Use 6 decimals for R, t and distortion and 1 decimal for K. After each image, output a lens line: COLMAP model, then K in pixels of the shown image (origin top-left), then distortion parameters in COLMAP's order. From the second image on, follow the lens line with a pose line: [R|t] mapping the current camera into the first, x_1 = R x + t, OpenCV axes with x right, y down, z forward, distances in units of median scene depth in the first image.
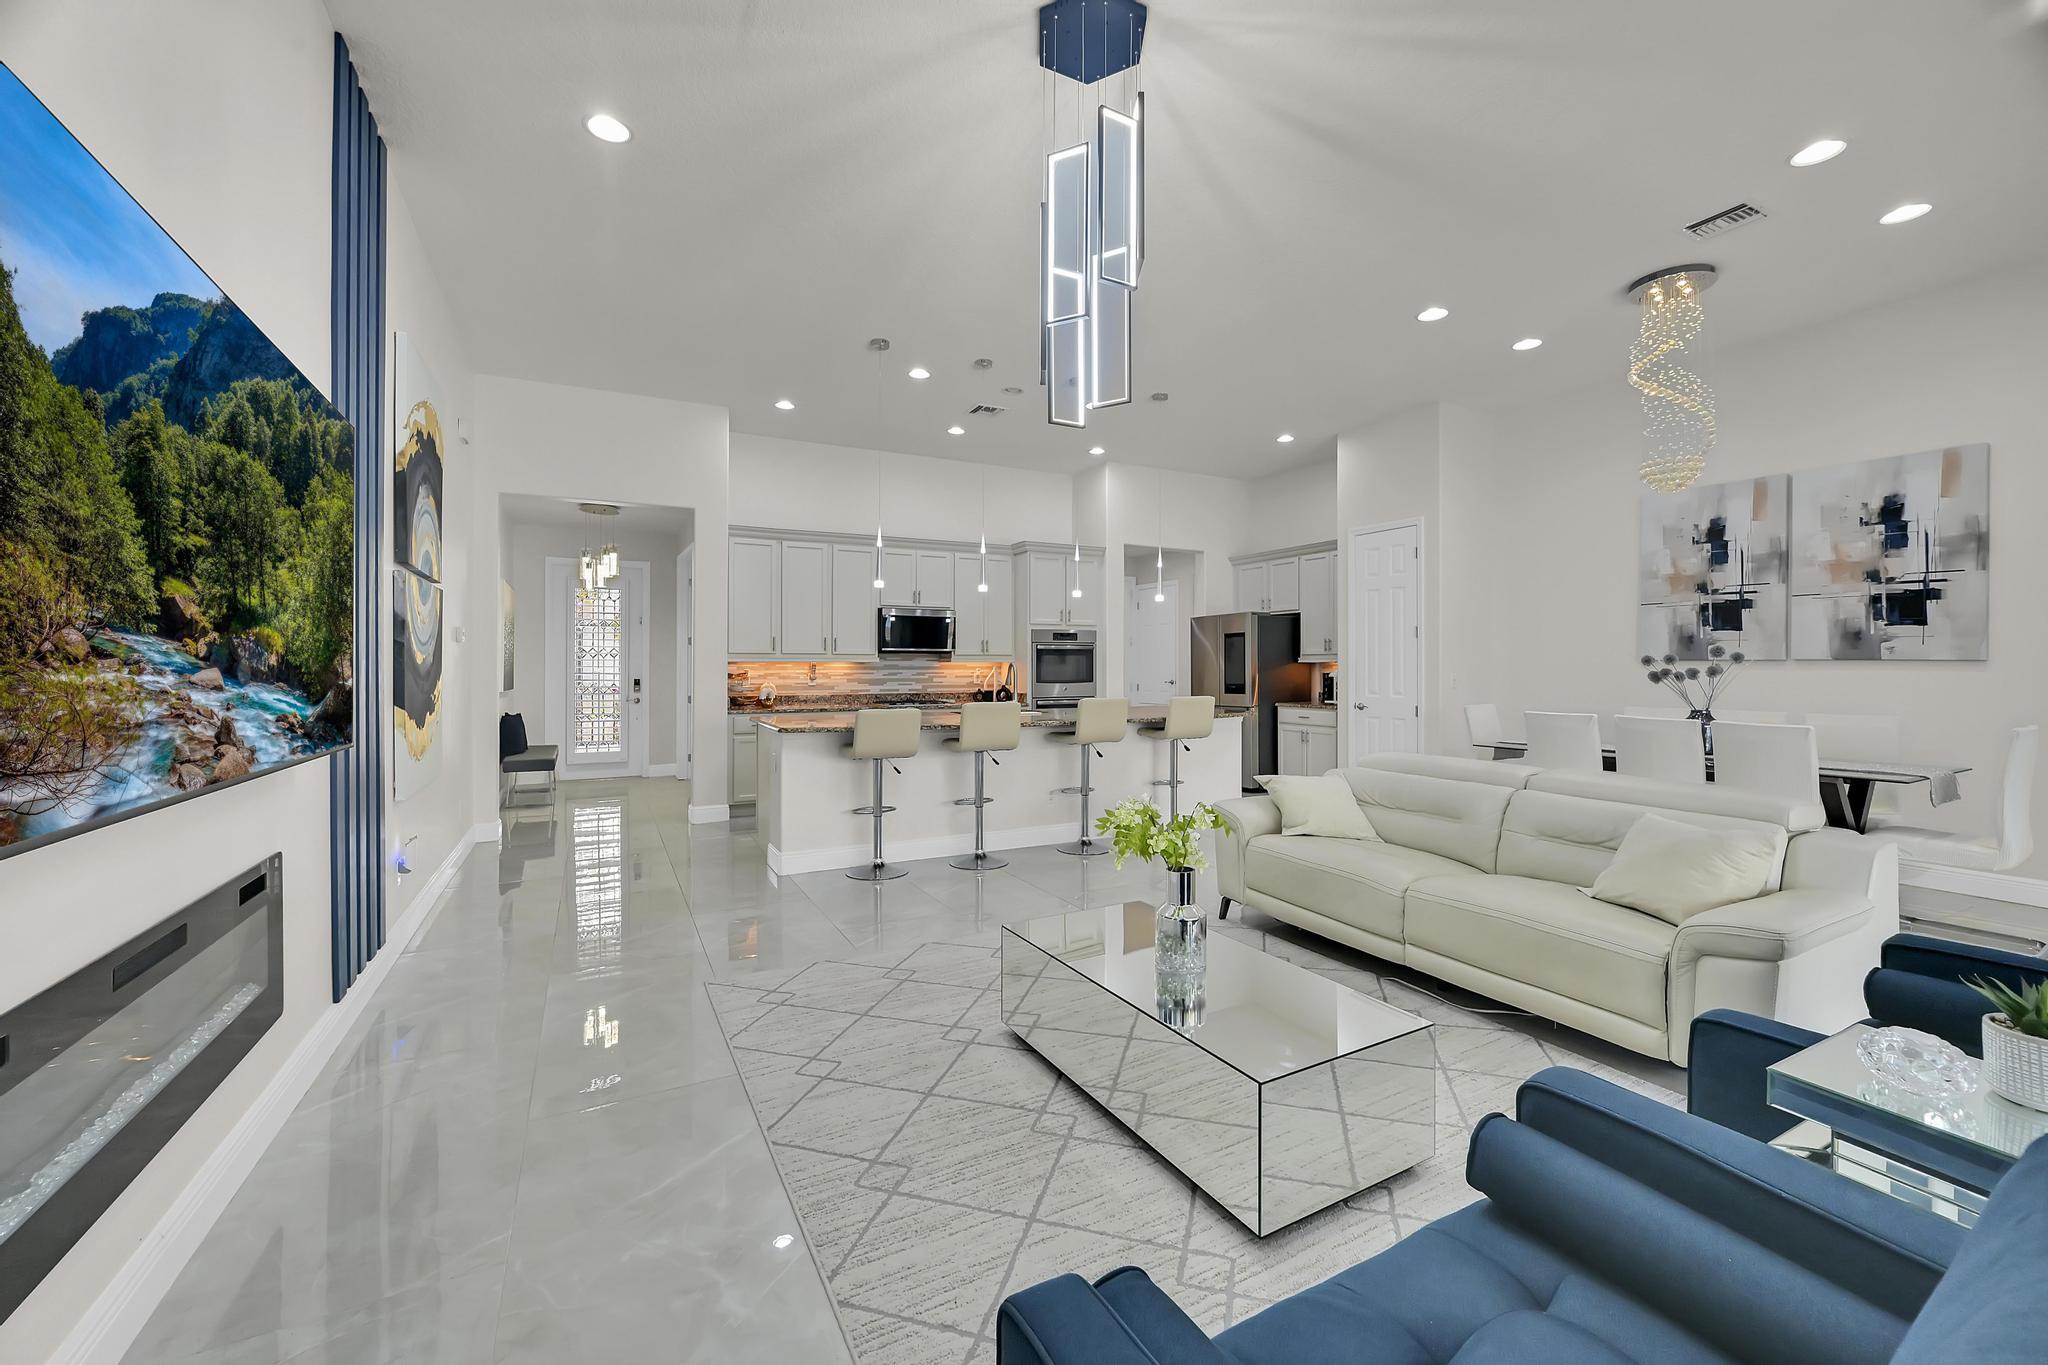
lens RADIAL K [[819.3, 0, 1046.2], [0, 819.3, 653.3], [0, 0, 1]] dist [-0.009738, 0.000608]
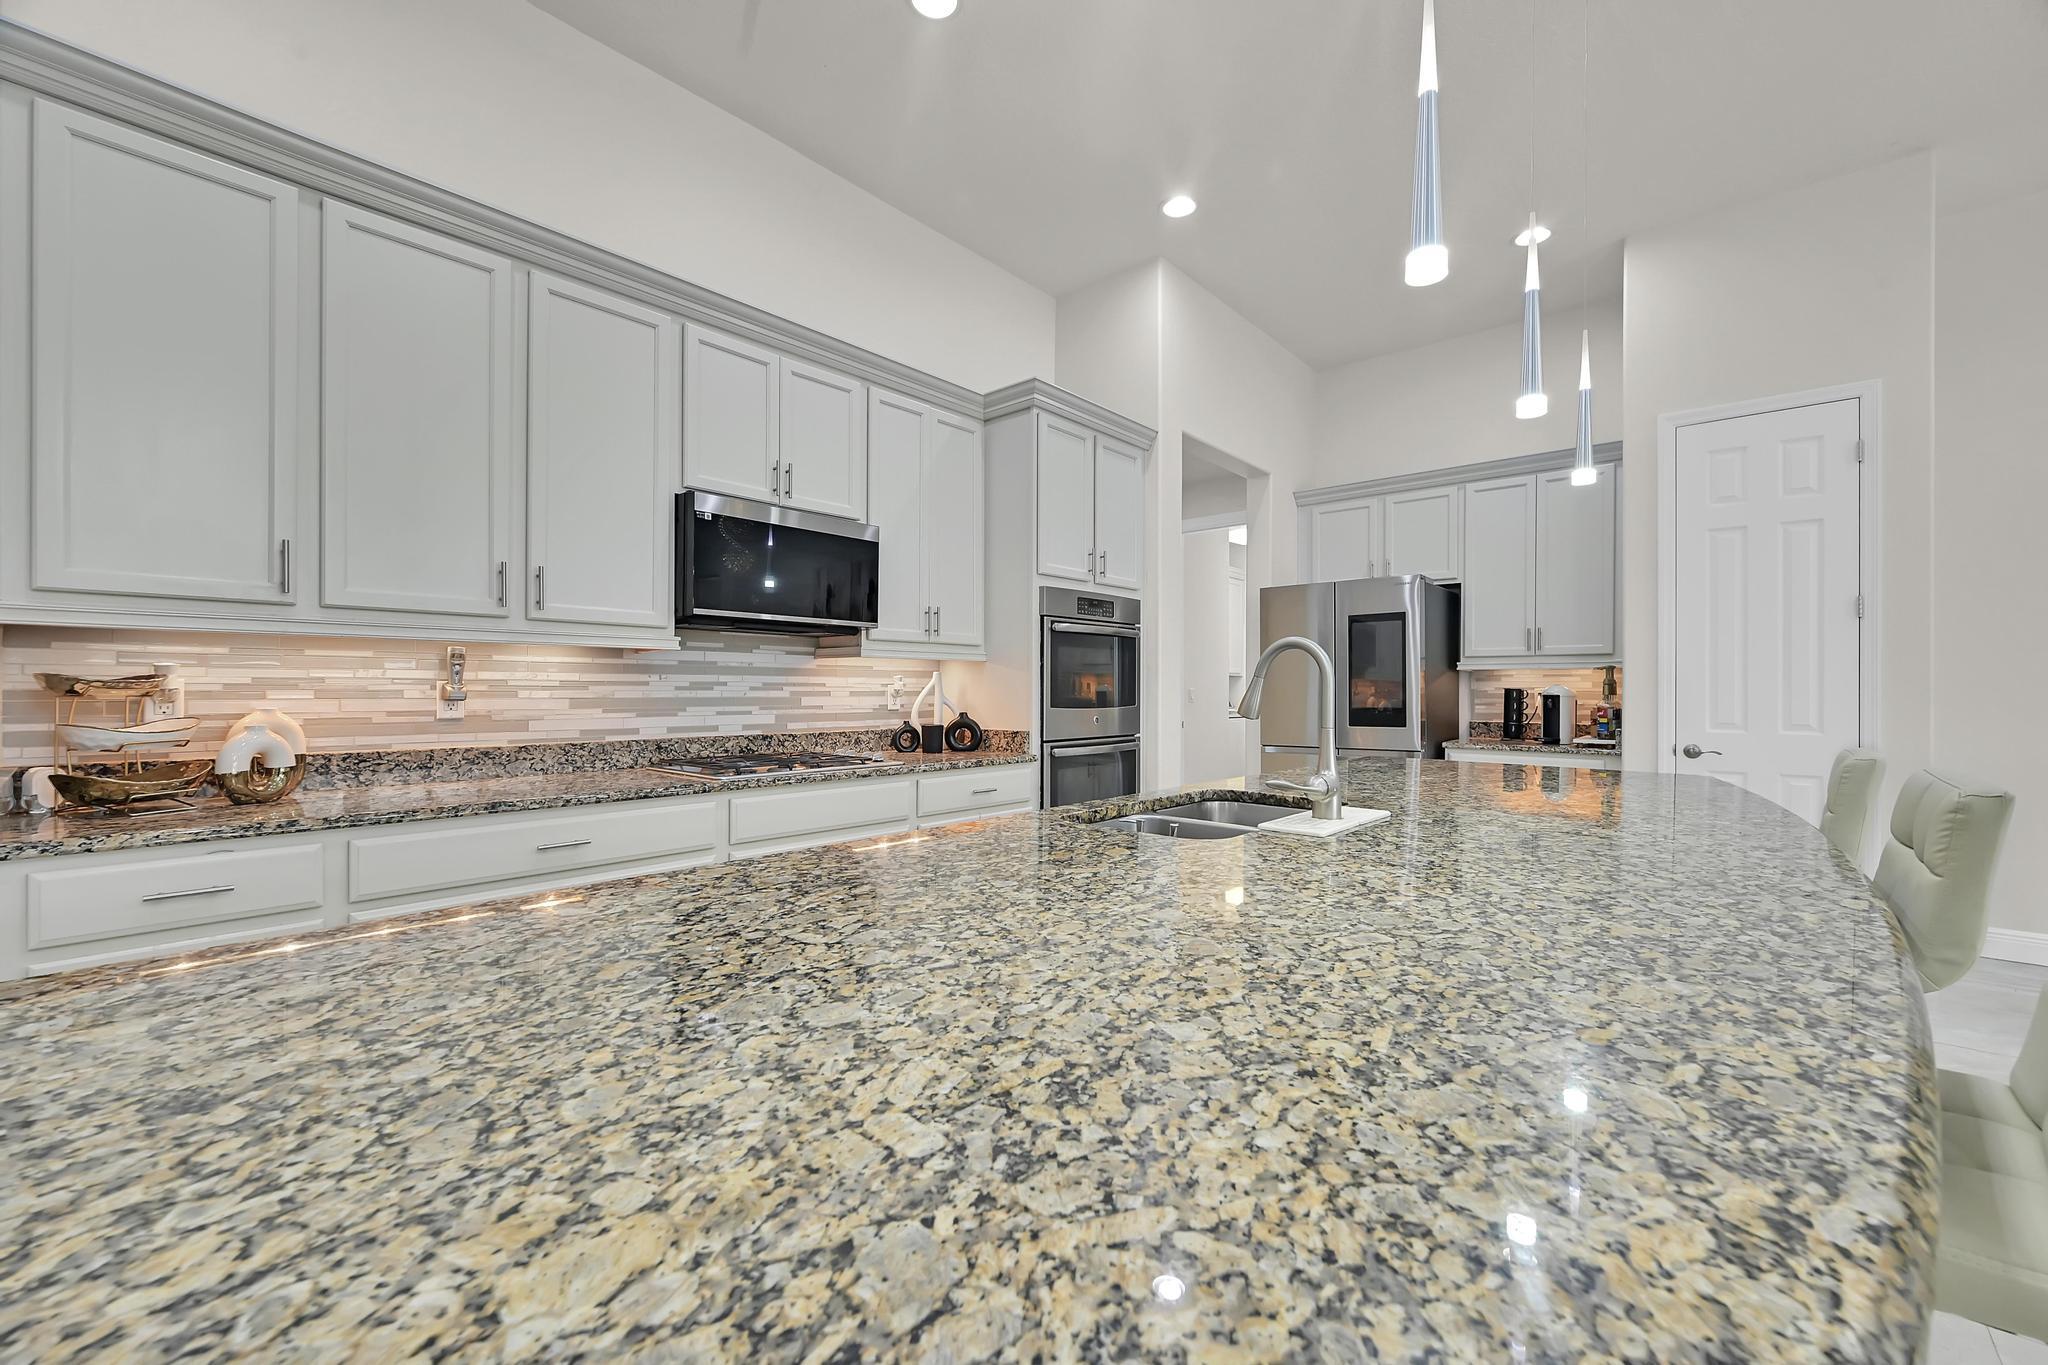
lens RADIAL K [[819.3, 0, 1043.7], [0, 819.3, 682.5], [0, 0, 1]] dist [-0.009738, 0.000608]
pose [[0.936093, 0.007107, 0.351682, -0.182237], [-0.010465, 0.999916, 0.007649, 0.020430], [-0.351598, -0.010840, 0.936088, 0.625904]]
